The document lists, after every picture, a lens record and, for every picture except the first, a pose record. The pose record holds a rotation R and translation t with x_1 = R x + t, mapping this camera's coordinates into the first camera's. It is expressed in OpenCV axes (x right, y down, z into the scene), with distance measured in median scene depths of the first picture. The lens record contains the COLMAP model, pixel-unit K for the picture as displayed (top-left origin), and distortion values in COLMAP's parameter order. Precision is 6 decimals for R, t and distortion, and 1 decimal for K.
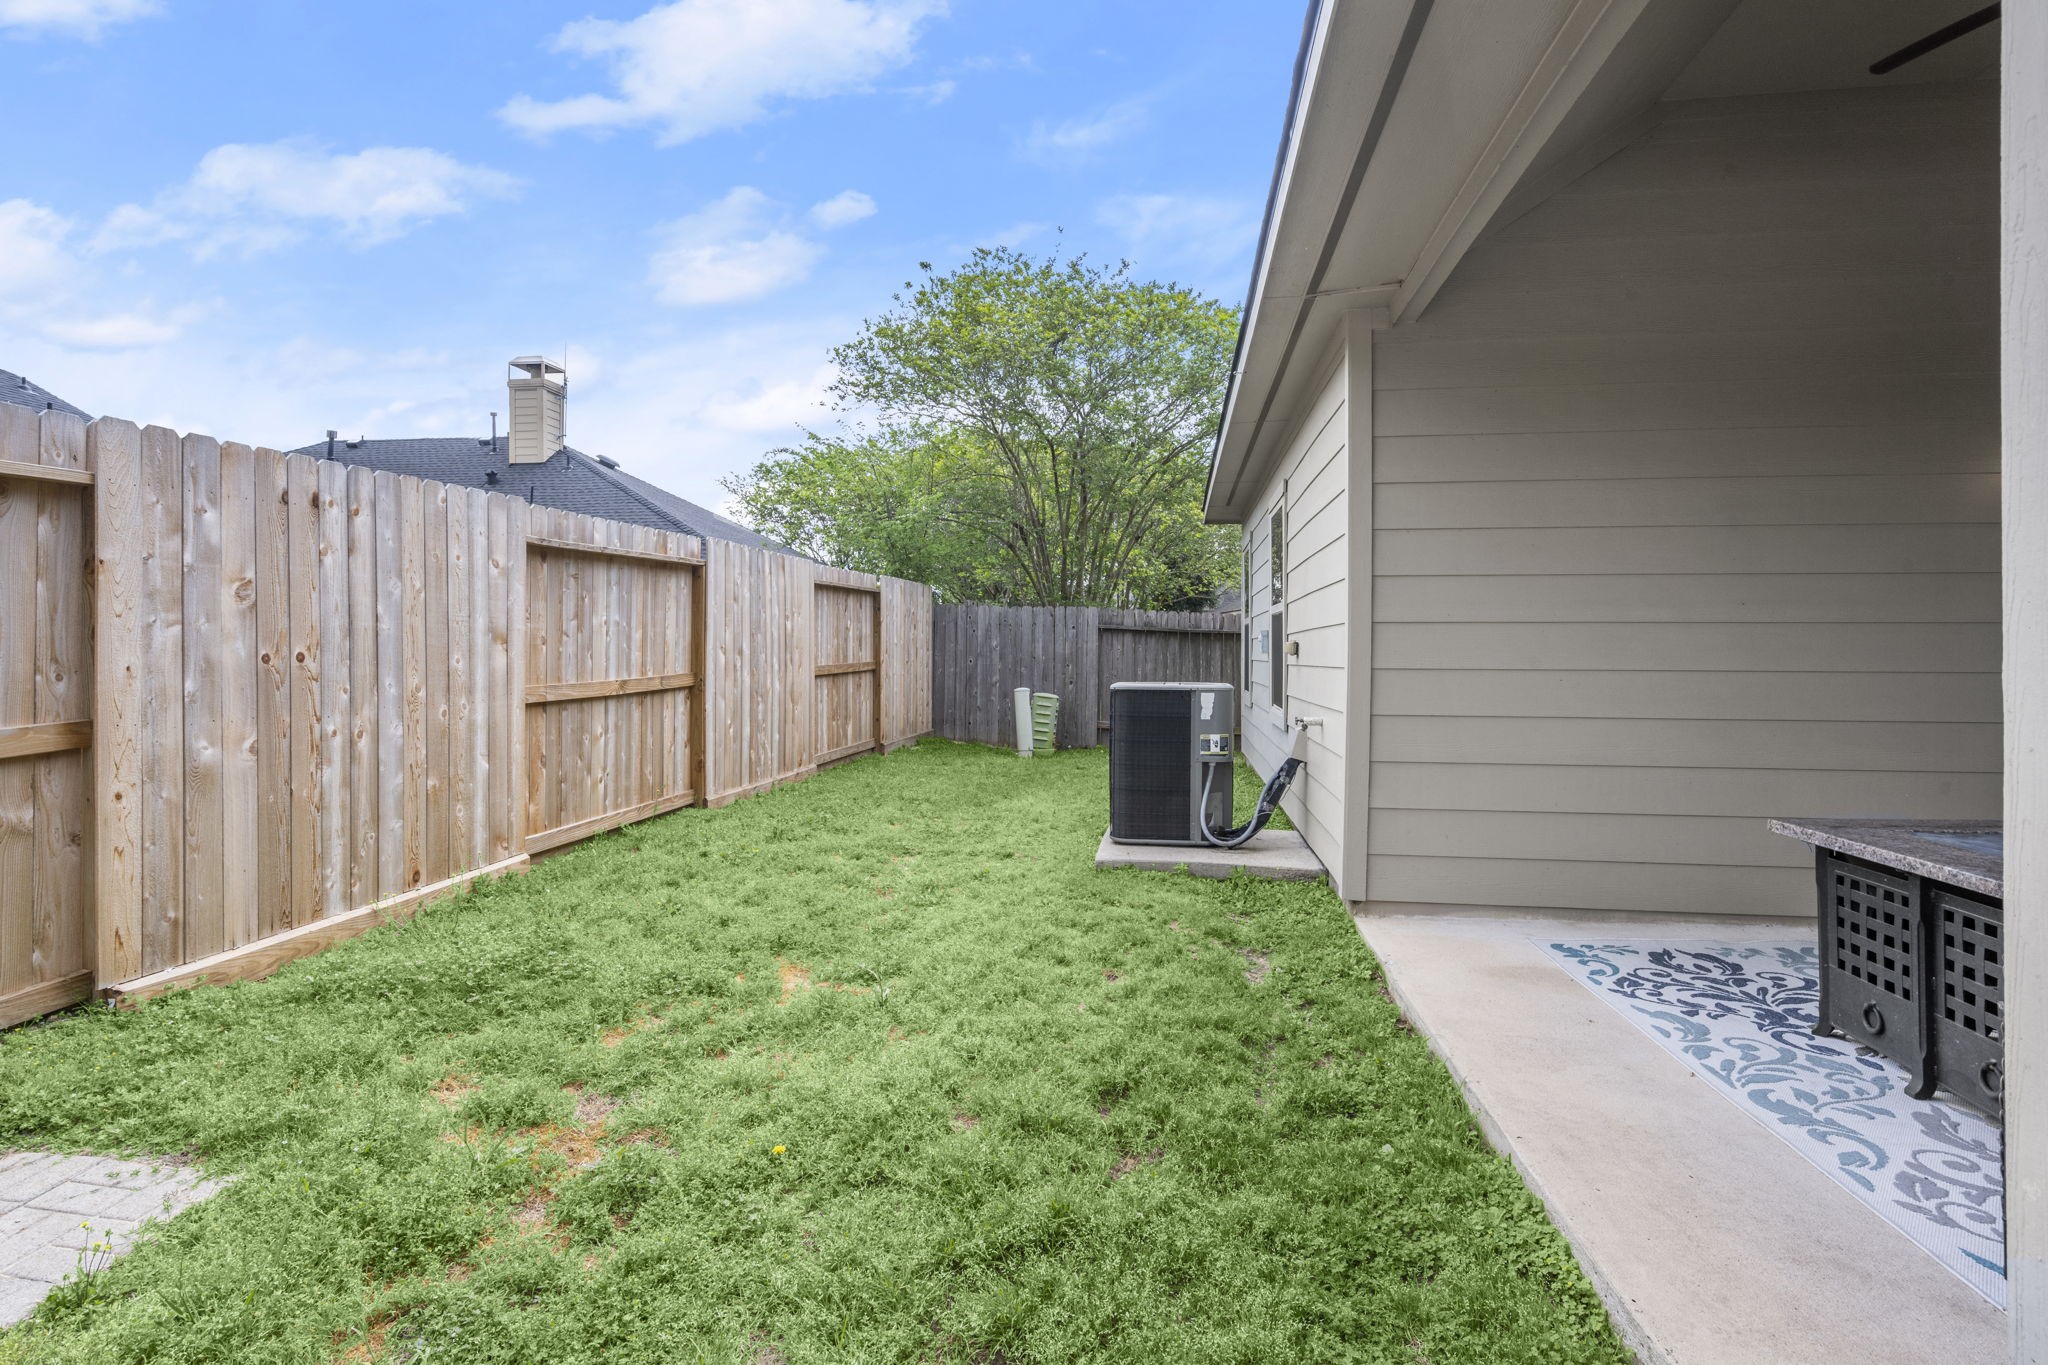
lens RADIAL K [[1038.4, 0, 1030.6], [0, 1038.4, 659.8], [0, 0, 1]] dist [0.001609, 0.000268]
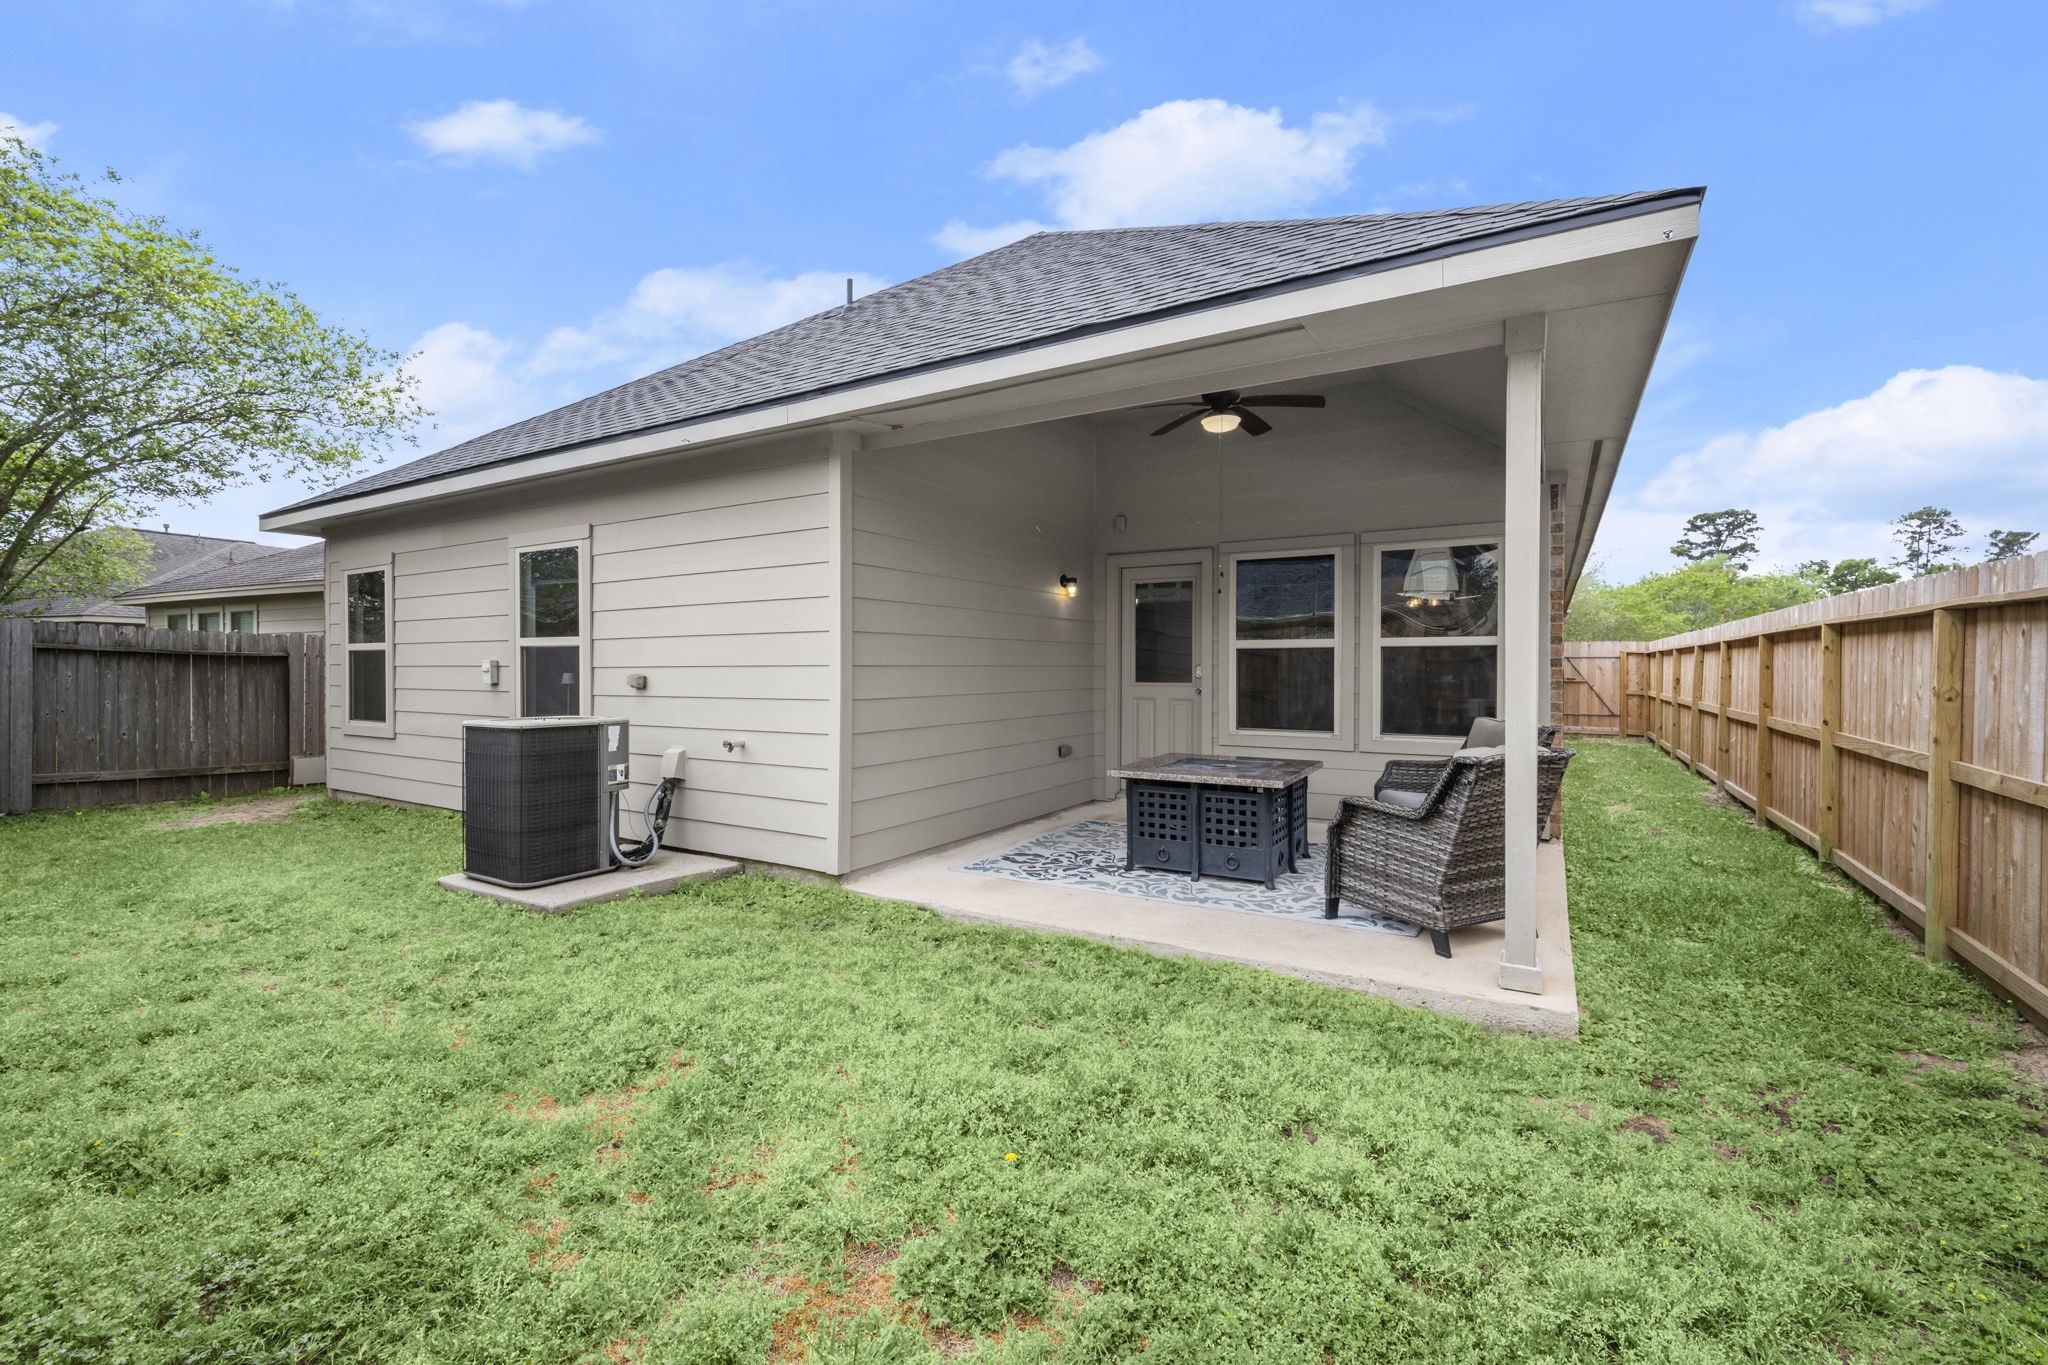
lens RADIAL K [[865.1, 0, 1017.4], [0, 865.1, 676.2], [0, 0, 1]] dist [0.001773, 0.000208]
pose [[0.405718, -0.015705, 0.913863, -0.919700], [0.009200, 0.999872, 0.013099, -0.052956], [-0.913952, 0.003093, 0.405811, 0.513545]]
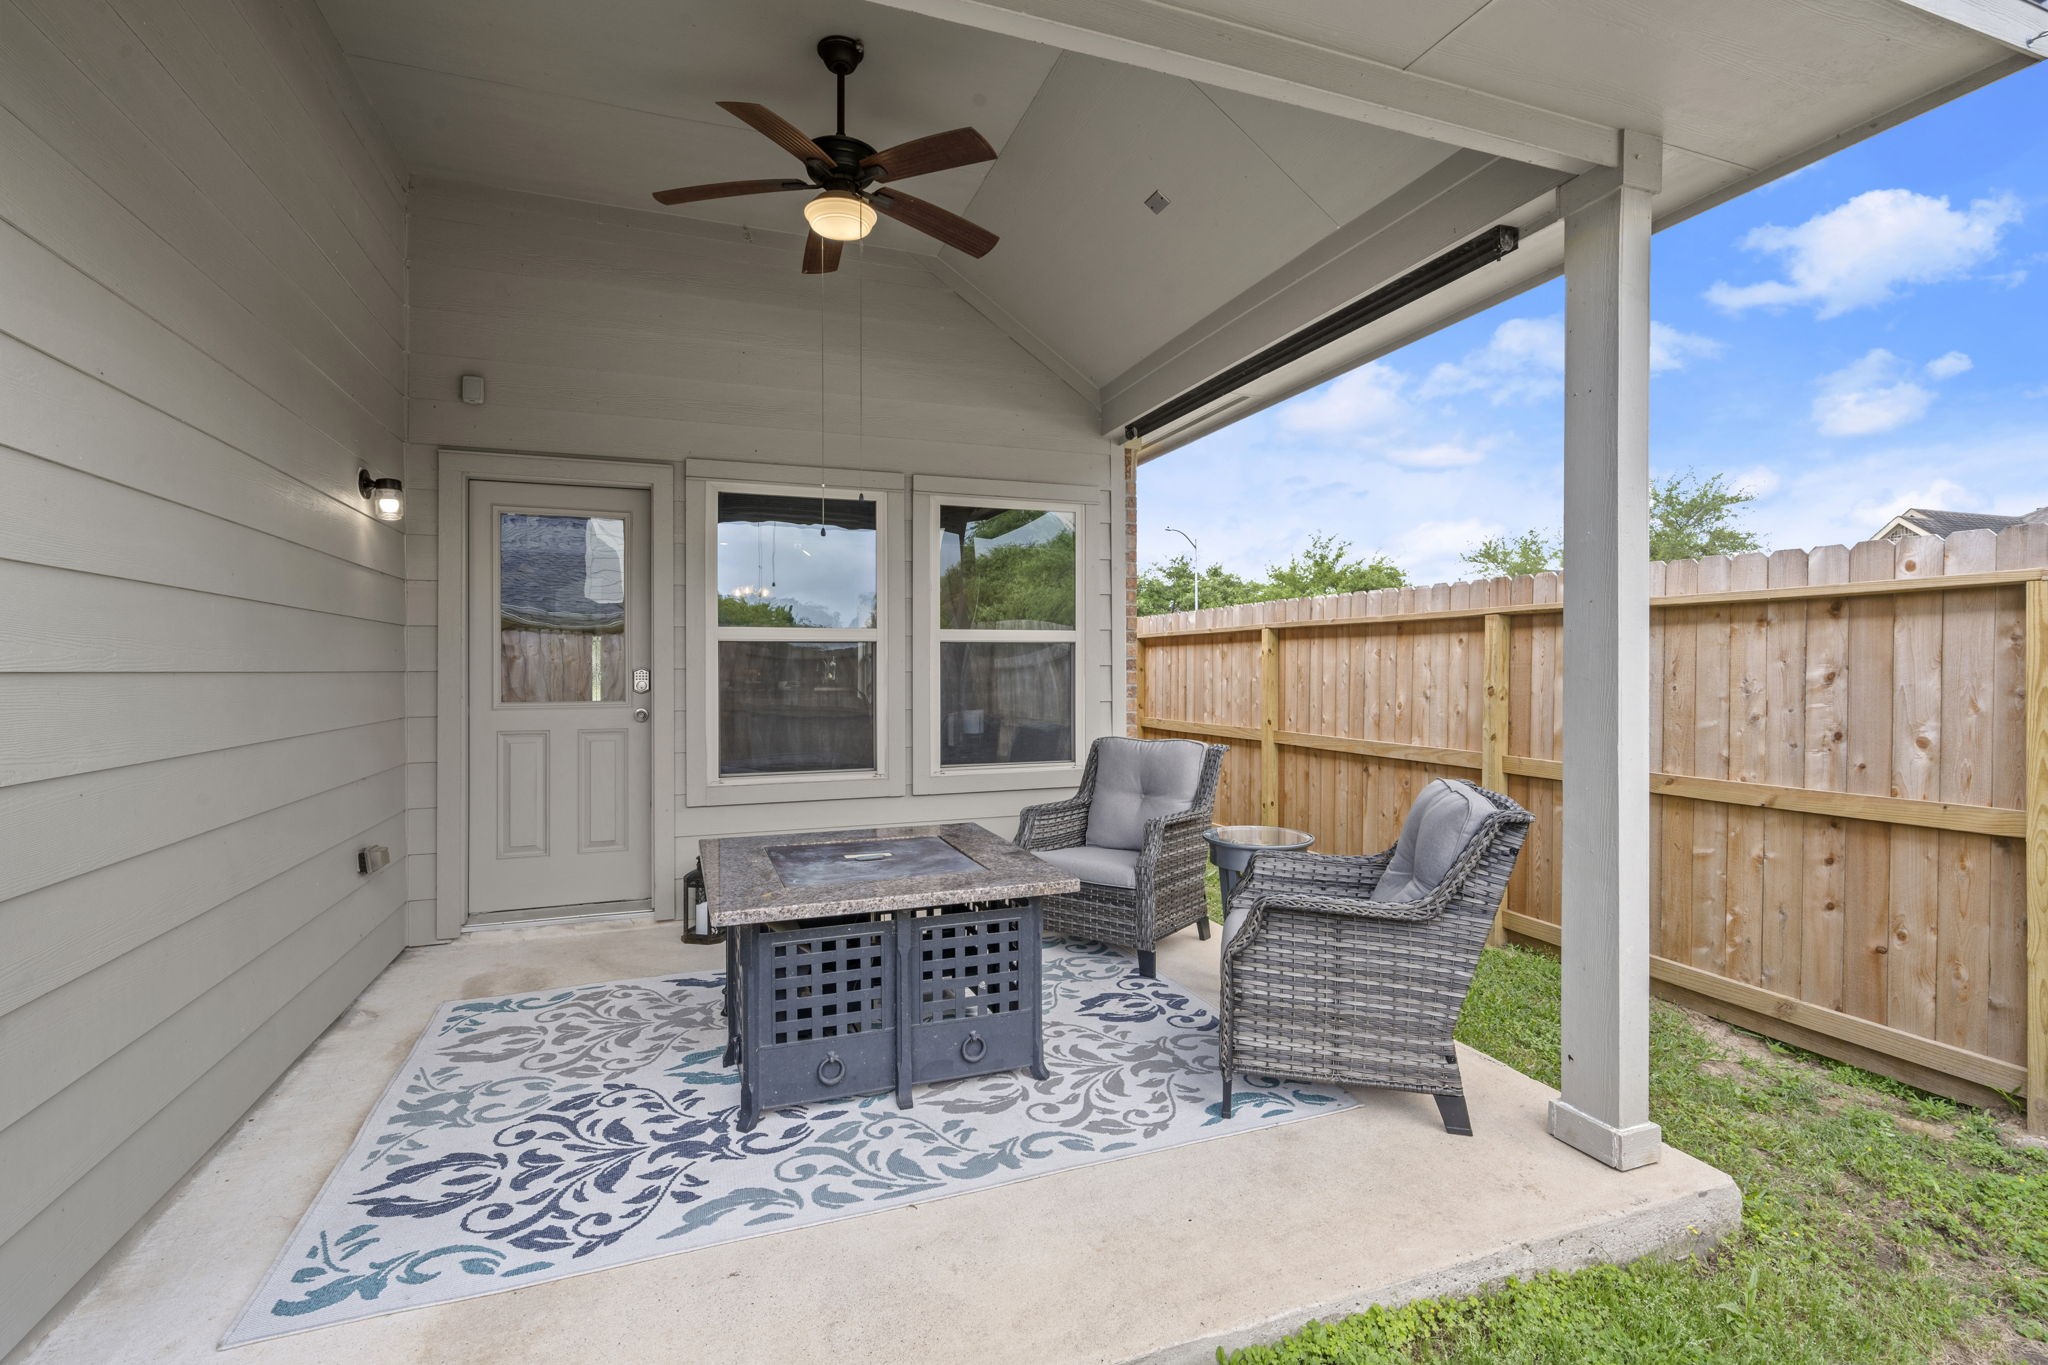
lens RADIAL K [[946.0, 0, 1022.4], [0, 946.0, 666.1], [0, 0, 1]] dist [0.002191, 0.000457]
pose [[-0.466451, -0.000535, 0.884547, -0.101940], [0.008689, 0.999949, 0.005187, -0.054777], [-0.884504, 0.010105, -0.466422, 1.201027]]
